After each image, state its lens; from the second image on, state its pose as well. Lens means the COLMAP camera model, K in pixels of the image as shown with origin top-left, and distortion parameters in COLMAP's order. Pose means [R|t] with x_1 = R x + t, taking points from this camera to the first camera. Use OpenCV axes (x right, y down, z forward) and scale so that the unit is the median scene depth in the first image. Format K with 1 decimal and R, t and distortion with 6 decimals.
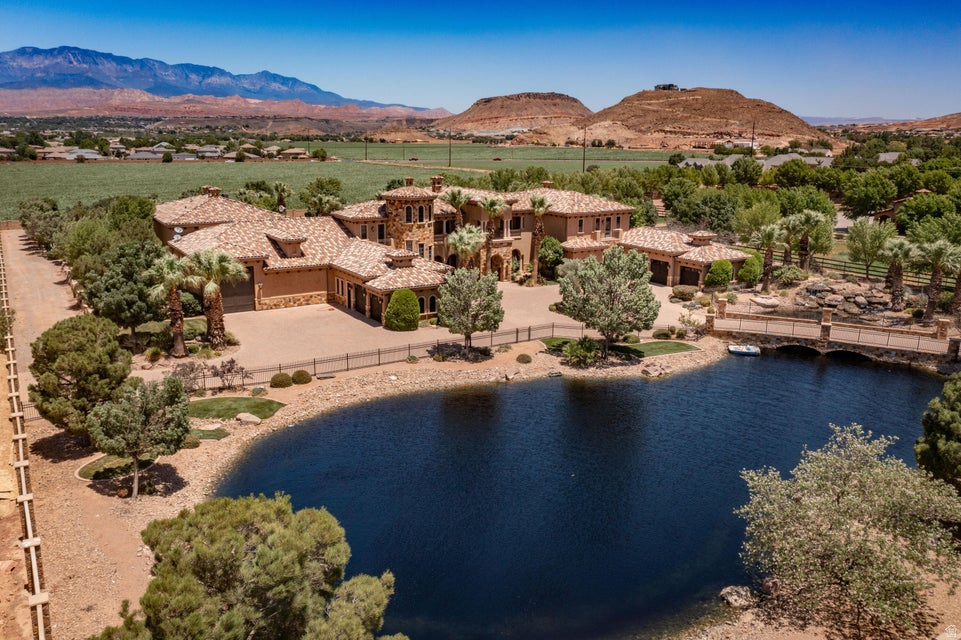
lens RADIAL K [[750.9, 0, 480.7], [0, 750.9, 322.1], [0, 0, 1]] dist [-0.005239, -0.008618]
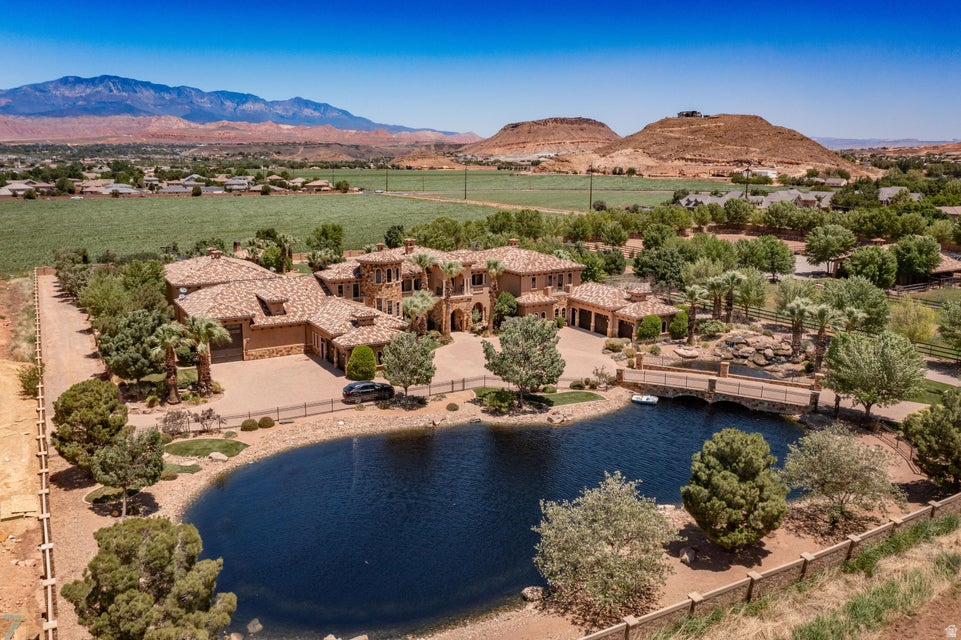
lens RADIAL K [[750.9, 0, 477.8], [0, 750.9, 315.1], [0, 0, 1]] dist [-0.005239, -0.008618]
pose [[0.999220, 0.003711, -0.039323, 0.119182], [-0.005298, 0.999173, -0.040312, -0.041829], [0.039141, 0.040489, 0.998413, -0.179585]]
